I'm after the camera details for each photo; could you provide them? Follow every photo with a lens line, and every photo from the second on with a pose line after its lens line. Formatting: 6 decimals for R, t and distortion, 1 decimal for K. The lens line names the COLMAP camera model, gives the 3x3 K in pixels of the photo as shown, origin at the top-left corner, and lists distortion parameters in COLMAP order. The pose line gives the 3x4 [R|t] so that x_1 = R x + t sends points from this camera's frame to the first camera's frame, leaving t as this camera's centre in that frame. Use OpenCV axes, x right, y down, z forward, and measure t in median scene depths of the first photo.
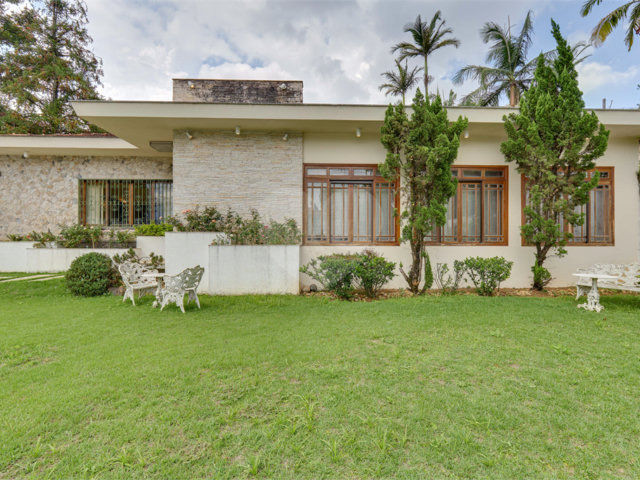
lens RADIAL K [[330.1, 0, 319.9], [0, 330.1, 242.1], [0, 0, 1]] dist [-0.002690, -0.001079]
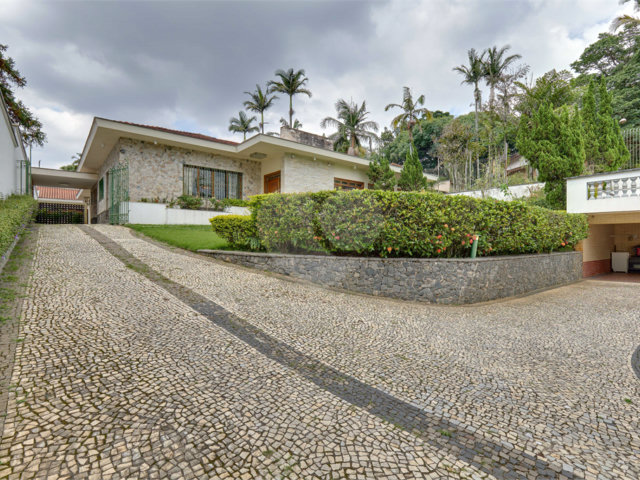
lens RADIAL K [[330.1, 0, 320.4], [0, 330.1, 241.2], [0, 0, 1]] dist [-0.002690, -0.001079]
pose [[0.793606, 0.005223, 0.608409, -1.143799], [-0.009958, 0.999941, 0.004405, 0.143540], [-0.608350, -0.009555, 0.793611, -0.555491]]
